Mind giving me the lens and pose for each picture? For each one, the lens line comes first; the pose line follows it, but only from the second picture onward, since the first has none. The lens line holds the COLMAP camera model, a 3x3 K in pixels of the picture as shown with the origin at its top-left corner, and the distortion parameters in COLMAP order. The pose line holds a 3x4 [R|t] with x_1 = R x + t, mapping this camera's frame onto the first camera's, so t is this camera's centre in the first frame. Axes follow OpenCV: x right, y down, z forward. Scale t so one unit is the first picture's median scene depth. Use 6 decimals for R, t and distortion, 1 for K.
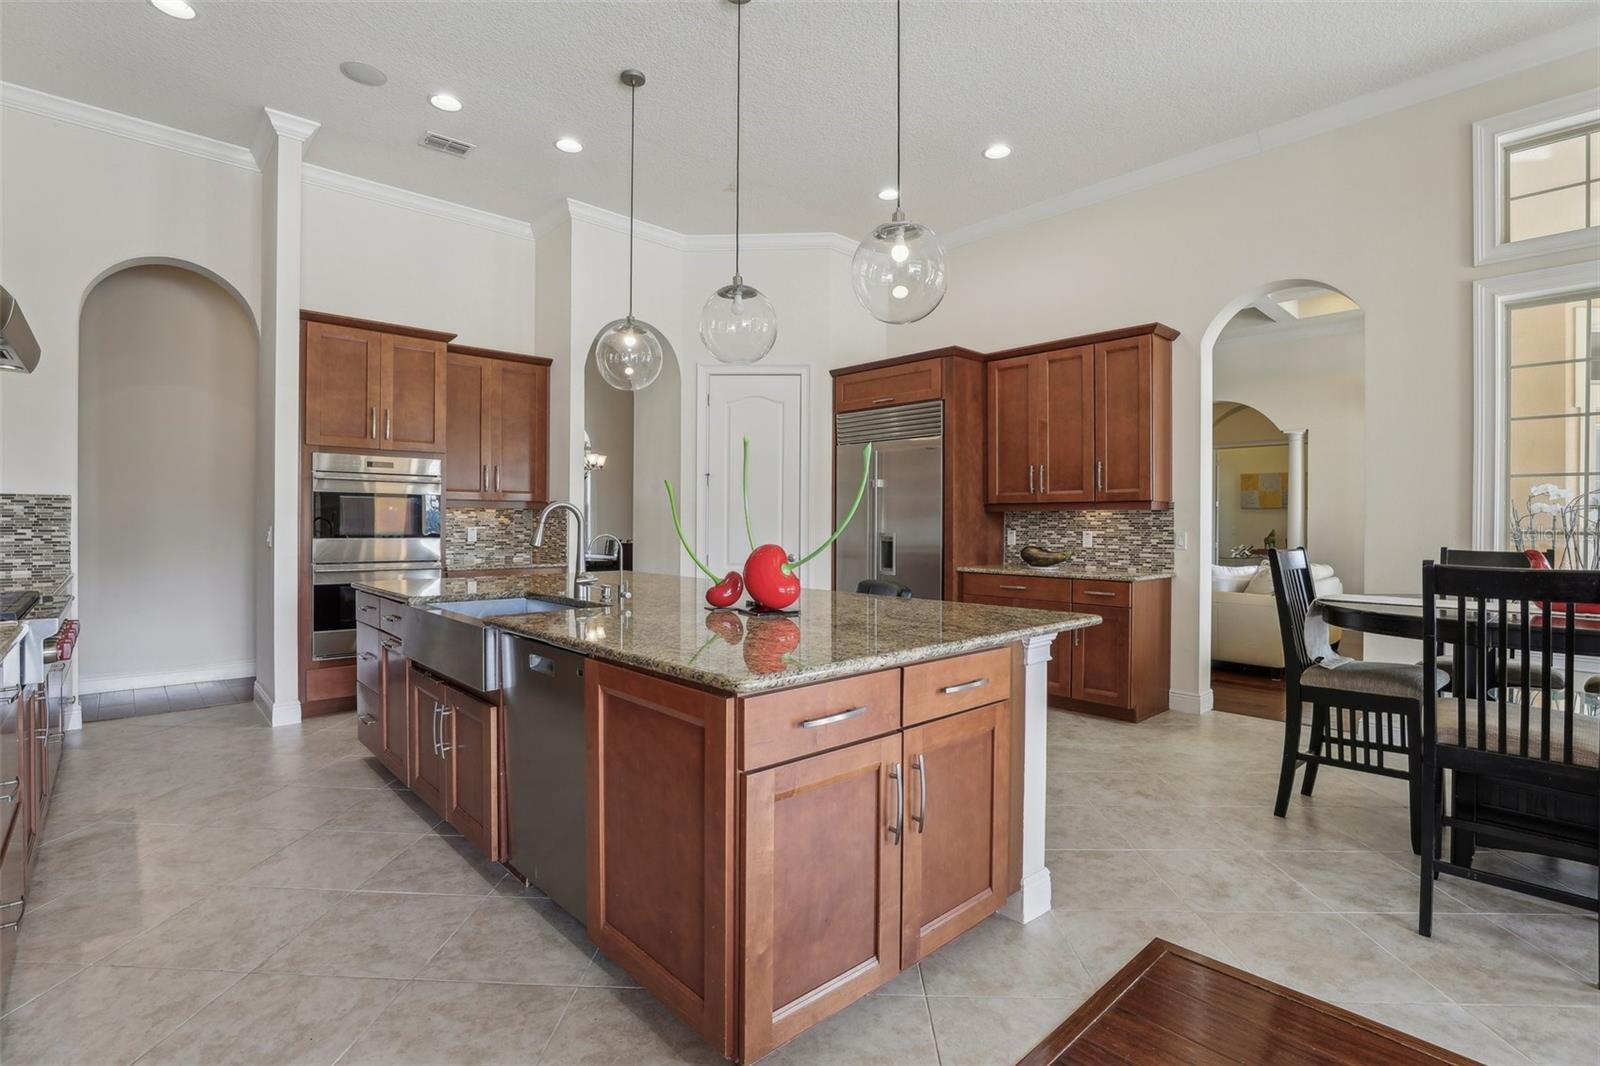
lens RADIAL K [[742.9, 0, 786.6], [0, 742.9, 521.9], [0, 0, 1]] dist [-0.042560, 0.010720]
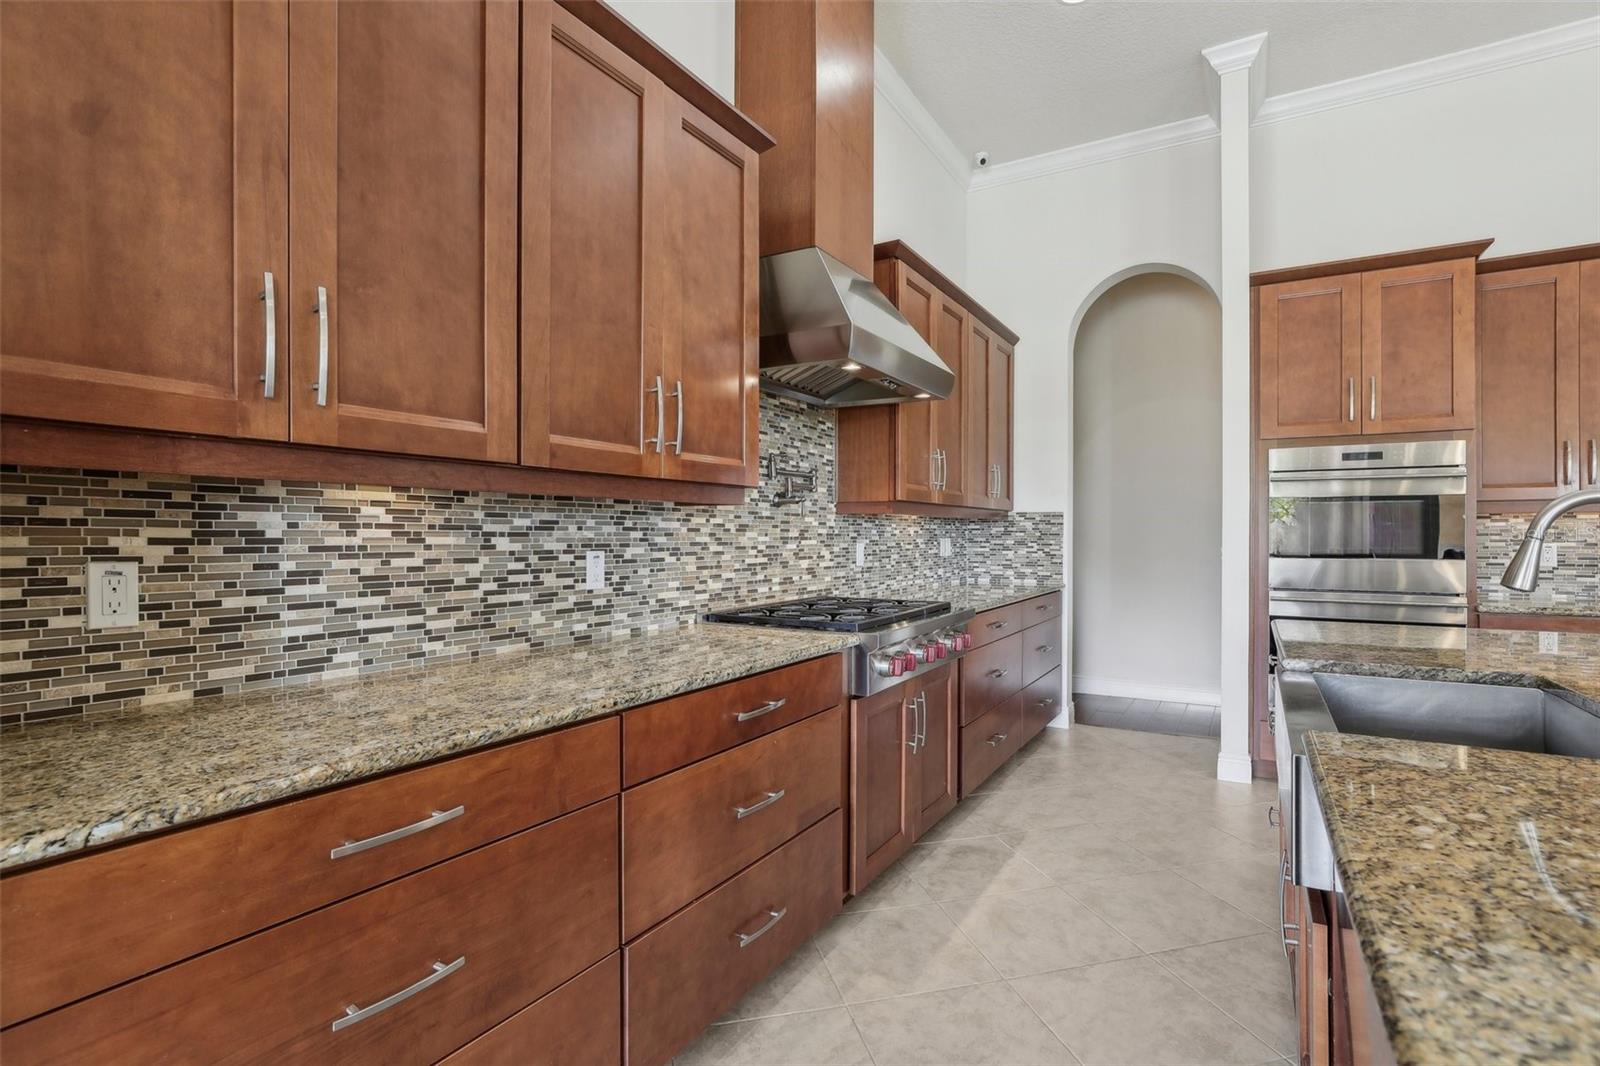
lens RADIAL K [[742.9, 0, 792.7], [0, 742.9, 535.7], [0, 0, 1]] dist [-0.042560, 0.010720]
pose [[0.273725, -0.003318, -0.961802, -0.025763], [0.001728, 0.999994, -0.002958, 0.000788], [0.961807, -0.000853, 0.273729, 0.277028]]
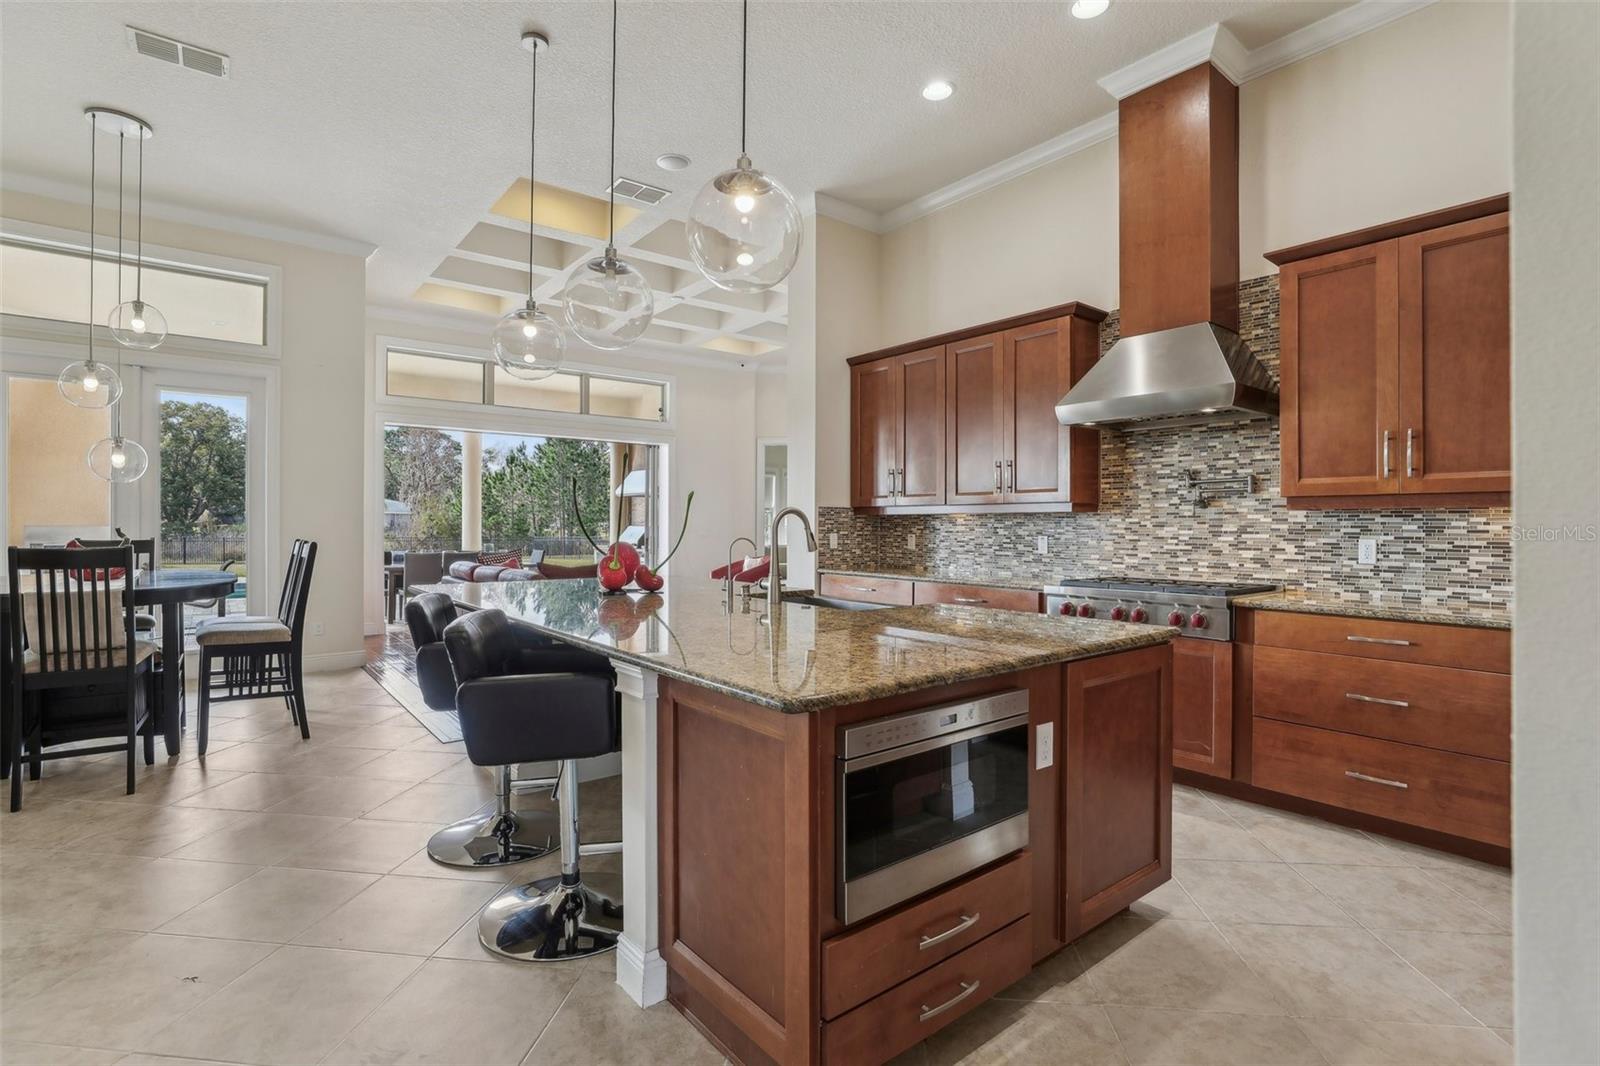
lens RADIAL K [[742.9, 0, 791.1], [0, 742.9, 532.3], [0, 0, 1]] dist [-0.042560, 0.010720]
pose [[-0.997485, -0.011102, 0.070003, -0.251772], [-0.010563, 0.999912, 0.008070, -0.000383], [-0.070086, 0.007311, -0.997514, 1.368259]]
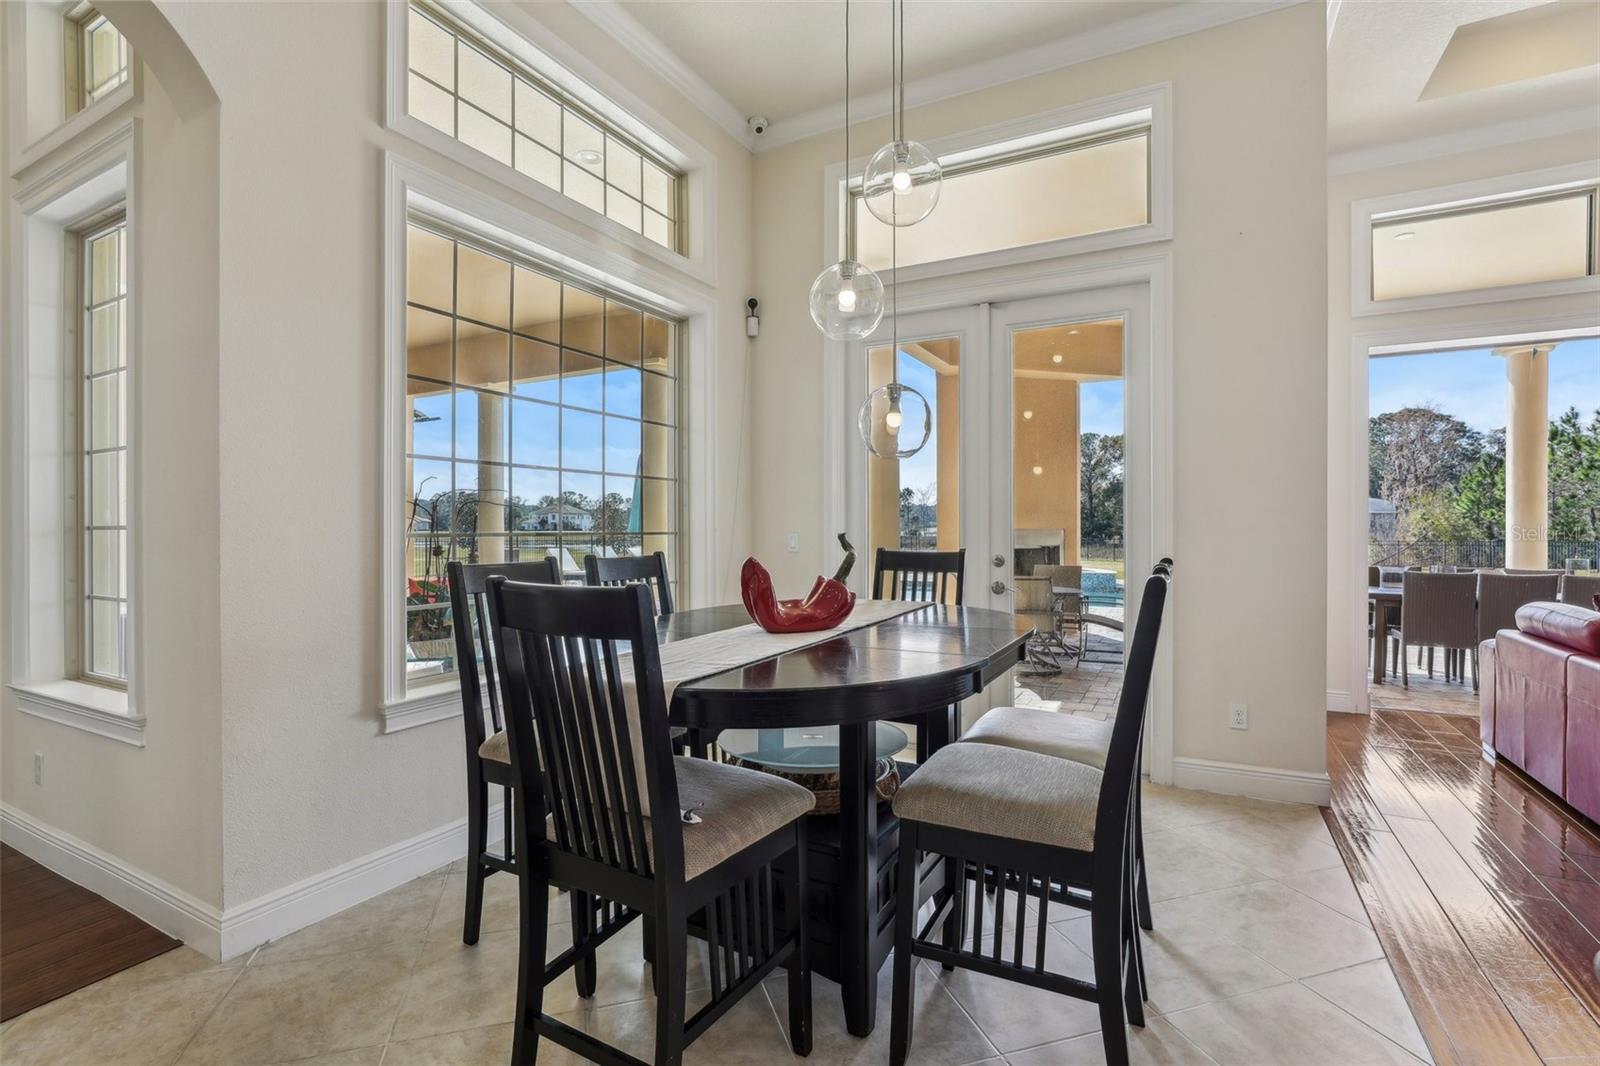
lens RADIAL K [[742.9, 0, 801.2], [0, 742.9, 534.6], [0, 0, 1]] dist [-0.042560, 0.010720]
pose [[-0.330720, -0.013516, 0.943632, 0.177907], [0.001725, 0.999887, 0.014926, 0.001587], [-0.943727, 0.006565, -0.330659, 0.722867]]
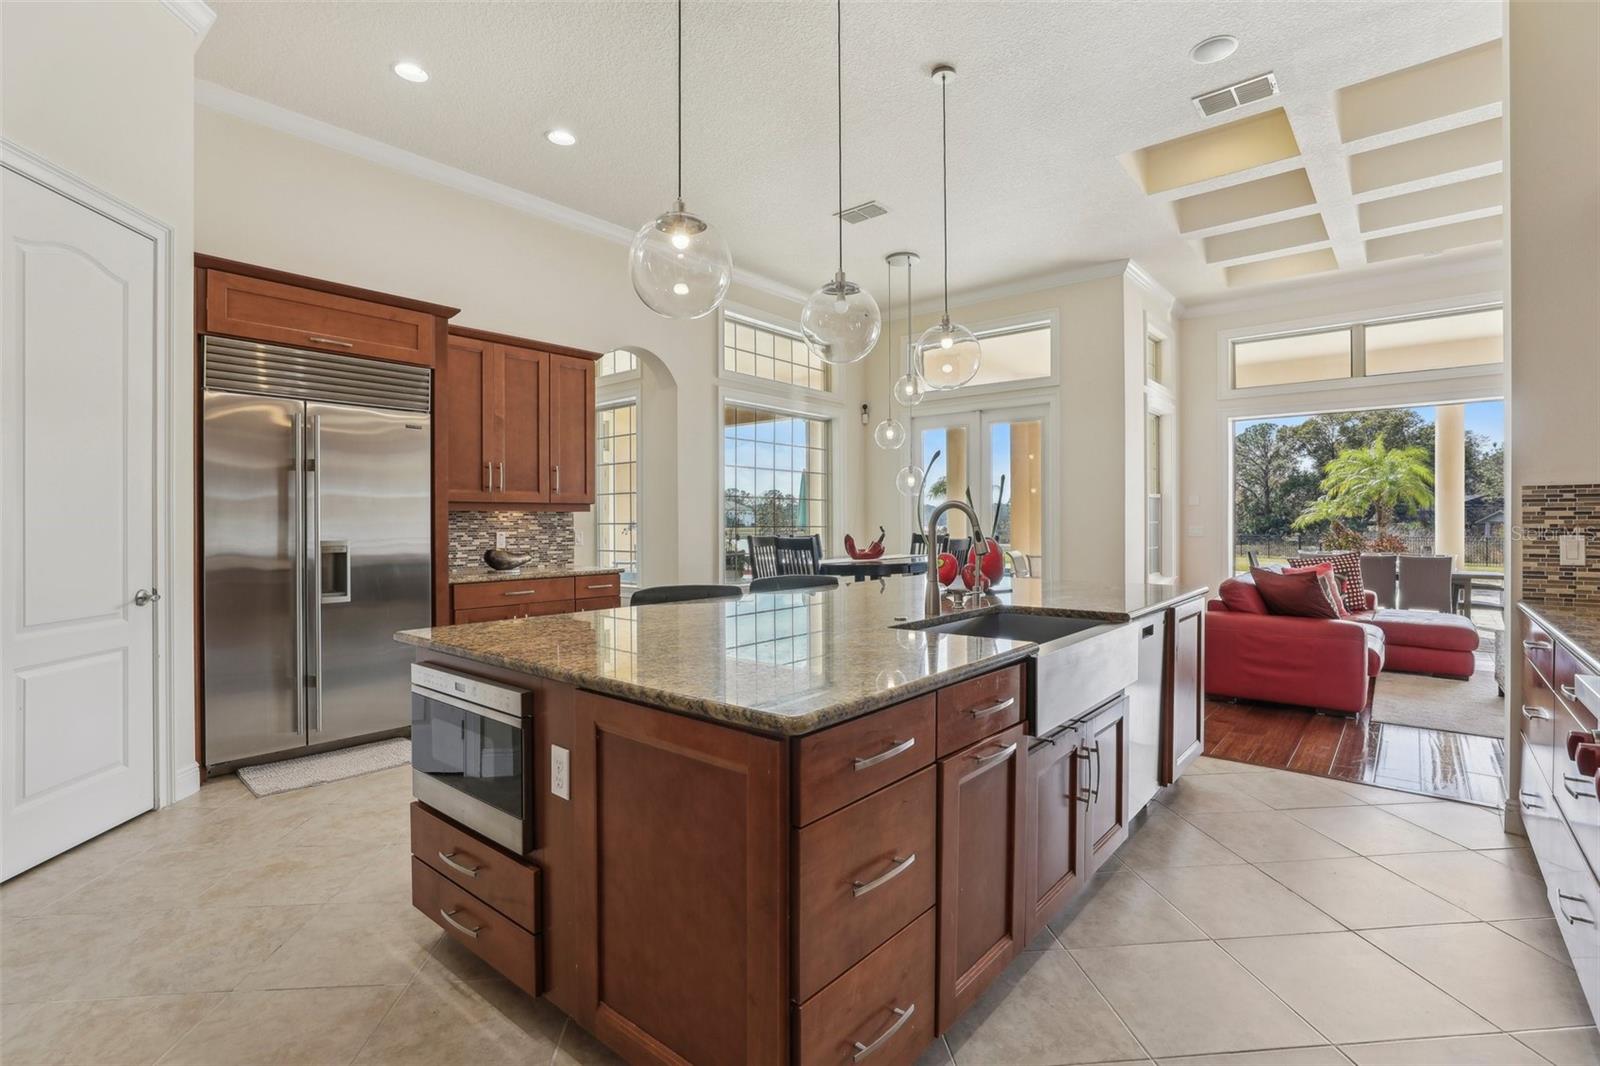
lens RADIAL K [[742.9, 0, 810.7], [0, 742.9, 526.0], [0, 0, 1]] dist [-0.042560, 0.010720]
pose [[-0.138386, -0.008162, 0.990345, -0.756394], [0.001686, 0.999963, 0.008477, -0.004049], [-0.990377, 0.002842, -0.138368, 0.861946]]
